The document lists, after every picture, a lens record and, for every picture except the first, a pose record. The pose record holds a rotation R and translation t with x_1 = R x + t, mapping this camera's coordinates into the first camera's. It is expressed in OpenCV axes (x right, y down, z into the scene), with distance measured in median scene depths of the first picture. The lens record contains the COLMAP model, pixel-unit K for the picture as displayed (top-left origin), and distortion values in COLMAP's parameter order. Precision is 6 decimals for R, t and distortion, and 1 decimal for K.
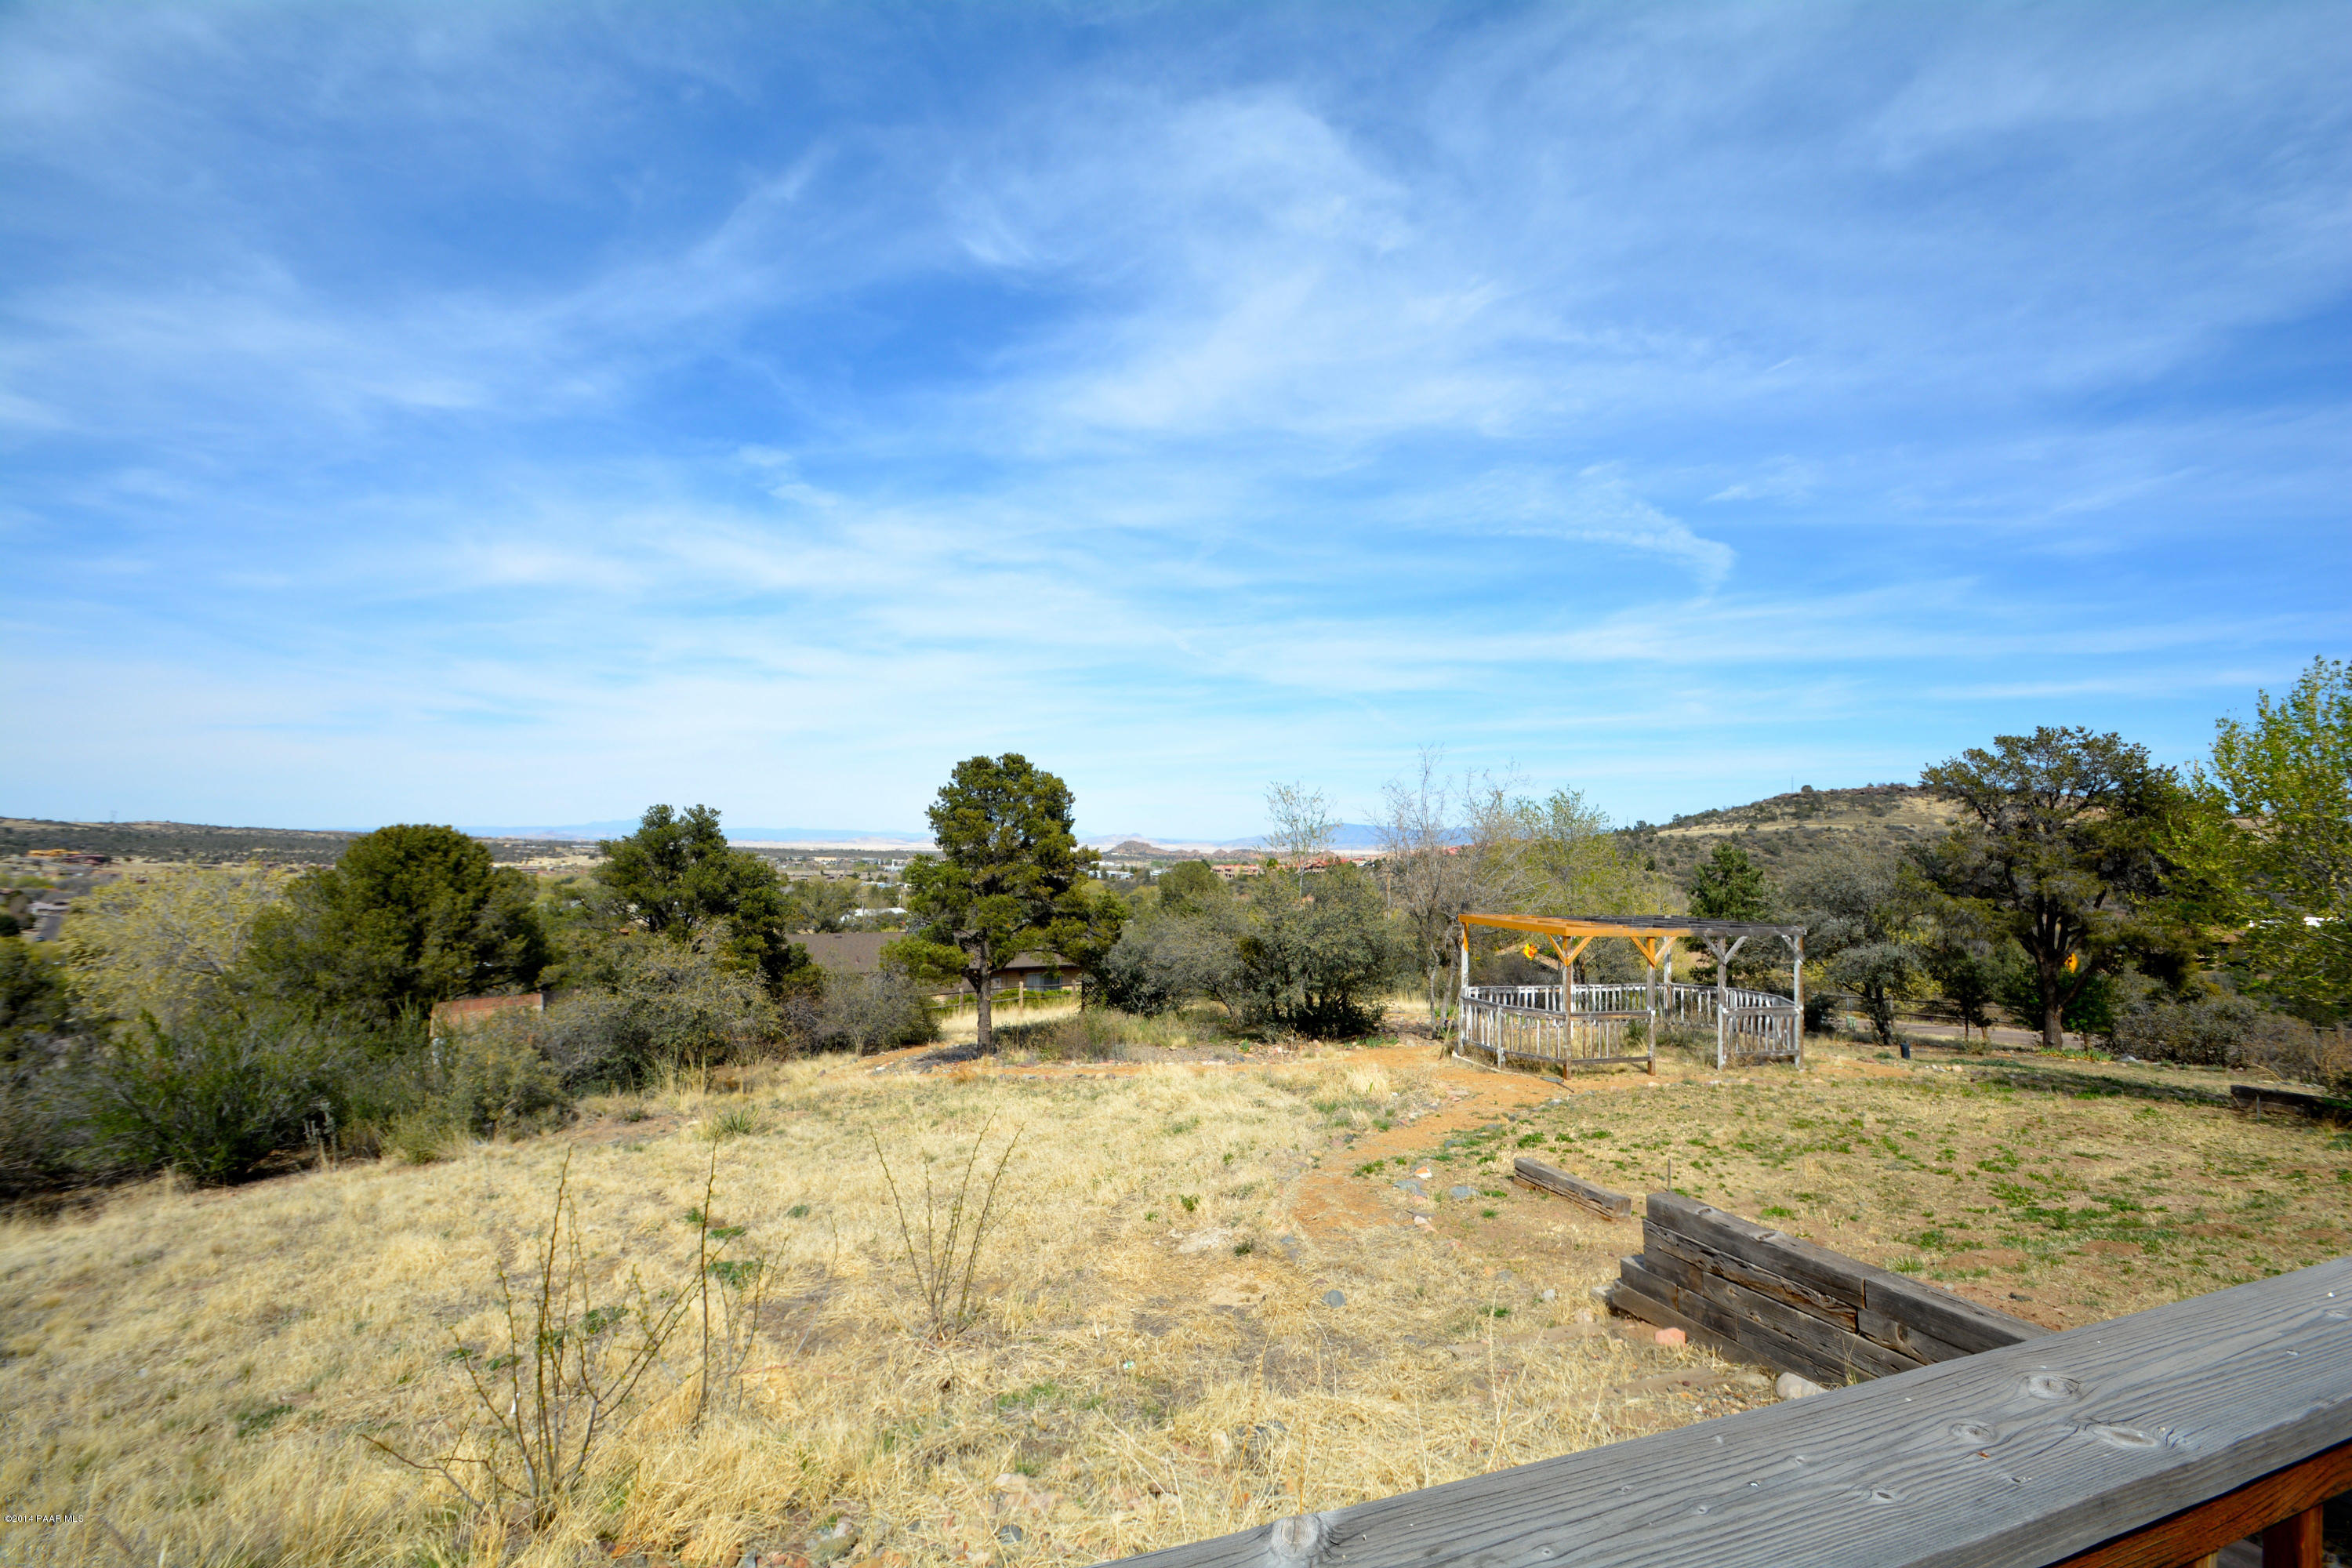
lens RADIAL K [[1055.3, 0, 1188.1], [0, 1055.3, 790.7], [0, 0, 1]] dist [0.000816, -0.007722]
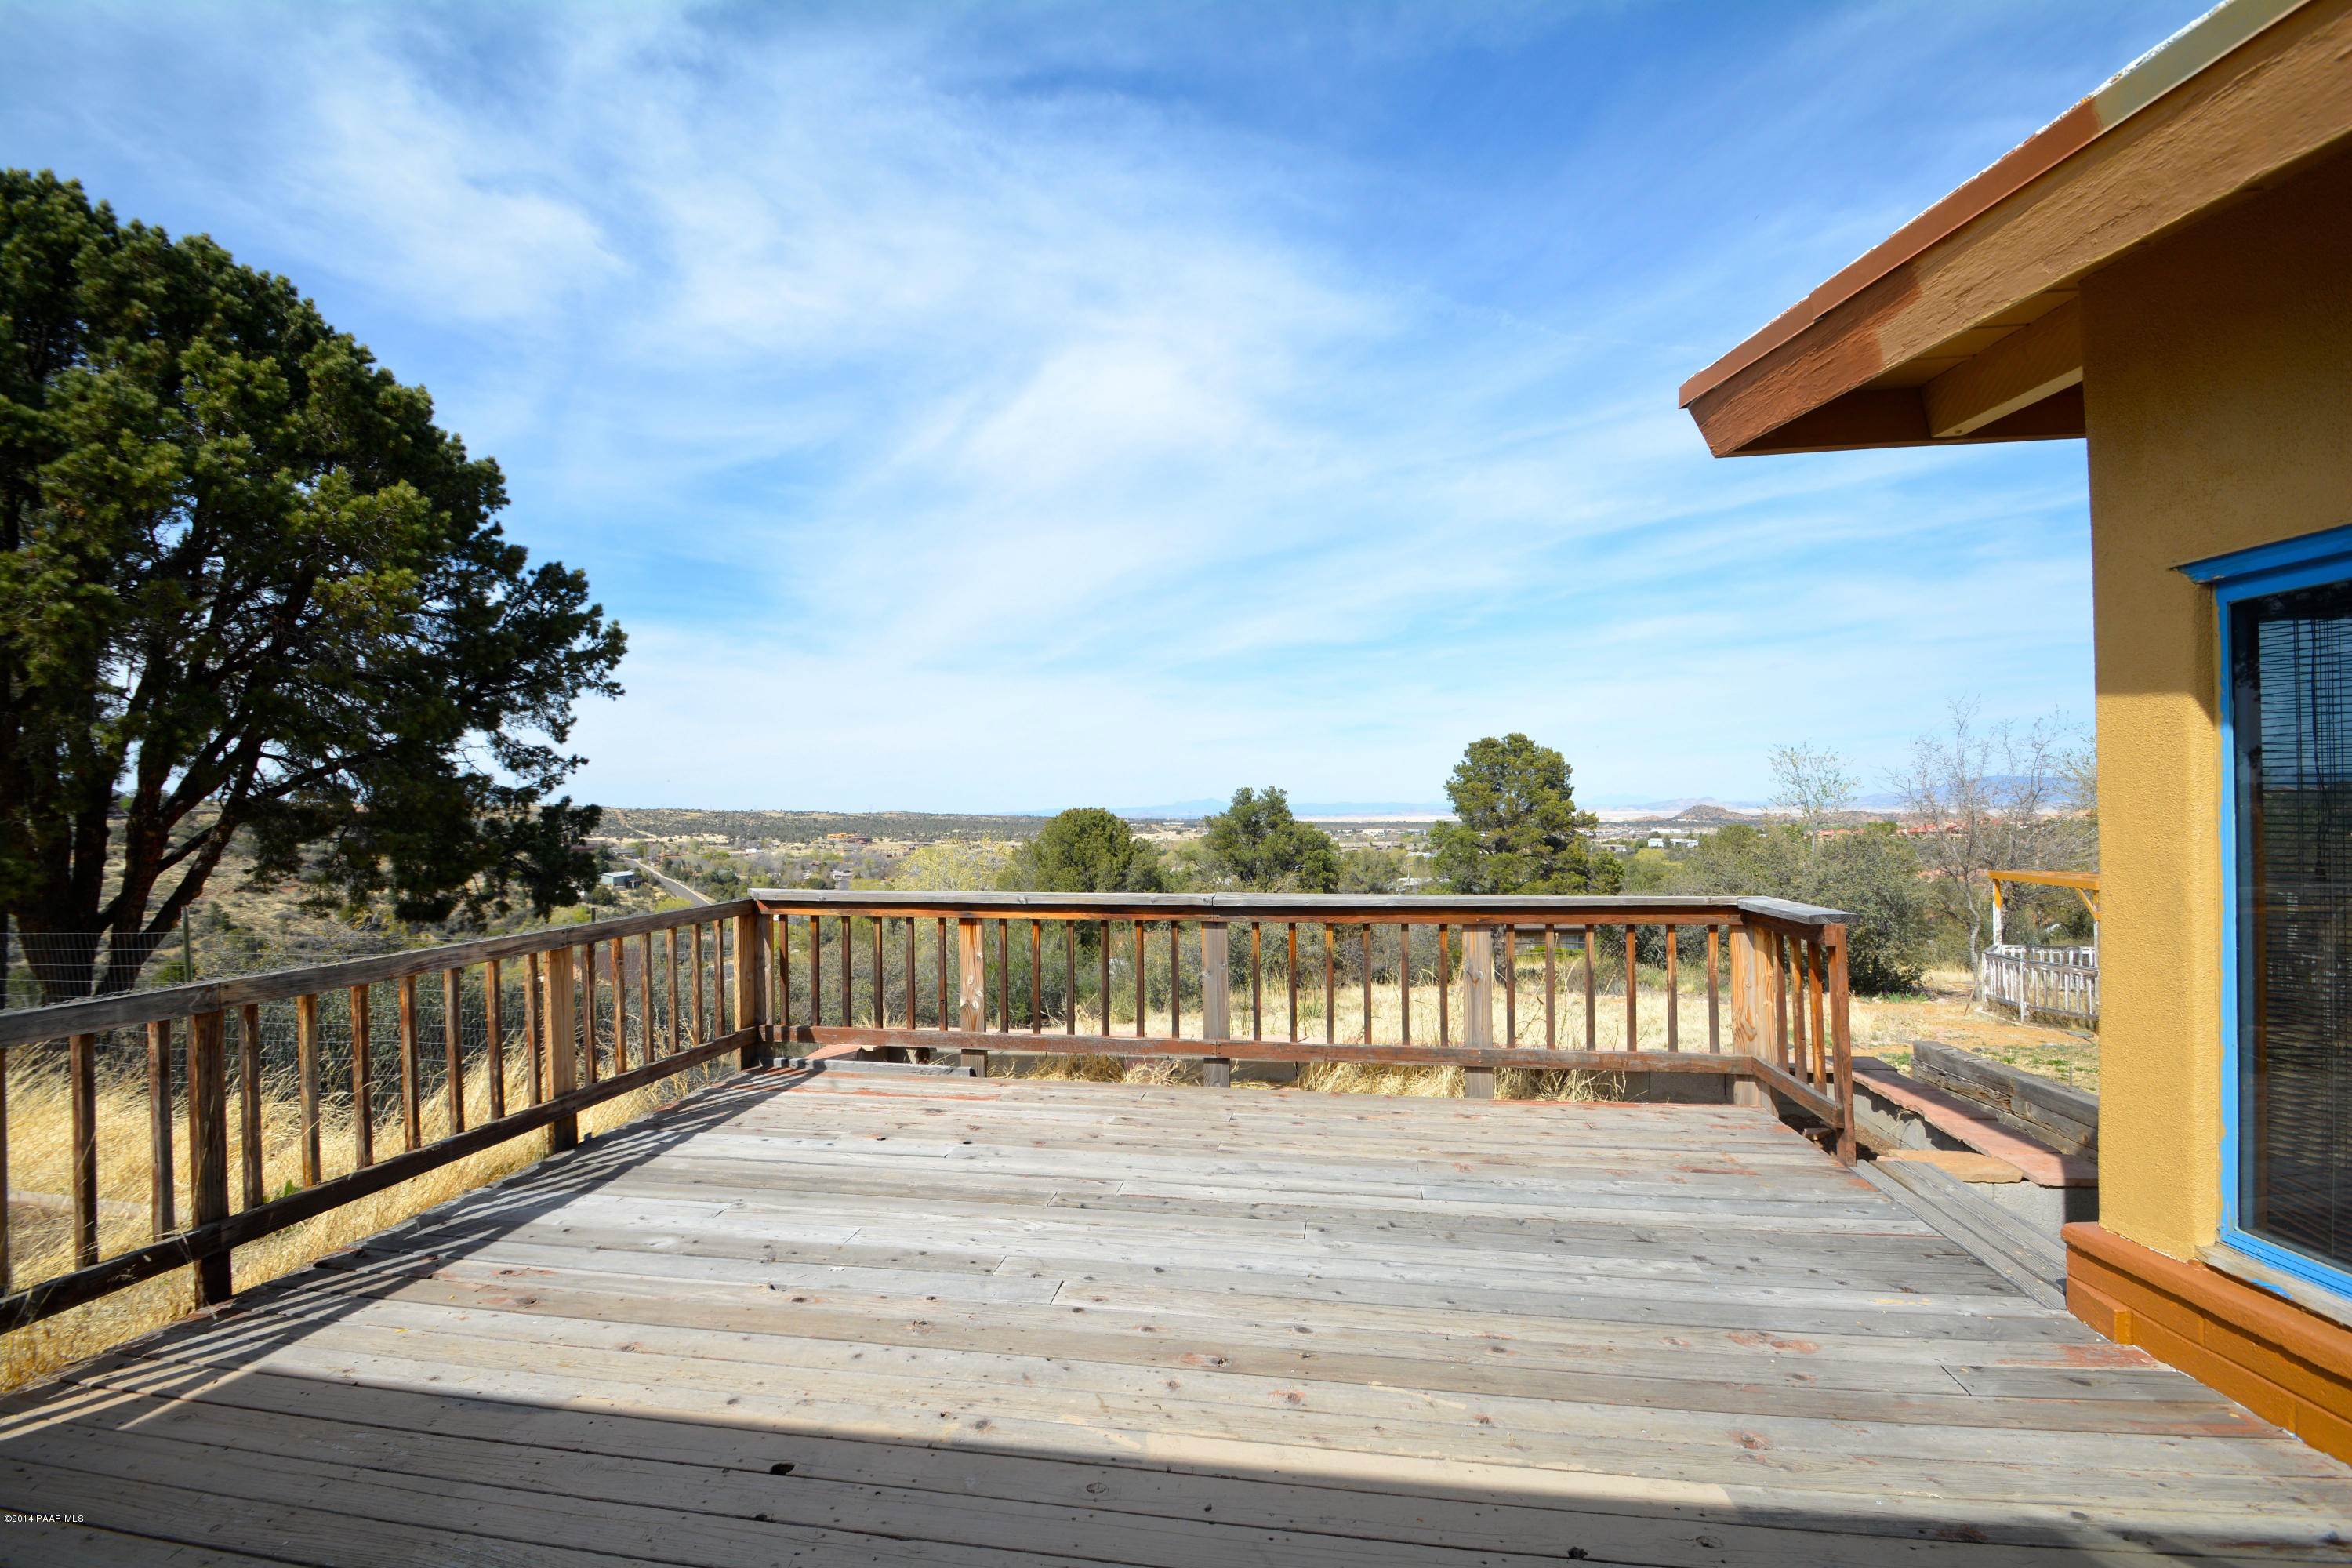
lens RADIAL K [[1055.3, 0, 1173.8], [0, 1055.3, 799.8], [0, 0, 1]] dist [0.000816, -0.007722]
pose [[0.868940, -0.030485, -0.493977, 0.055023], [0.048342, 0.998556, 0.023412, -0.005128], [0.492550, -0.044224, 0.869160, -0.143349]]
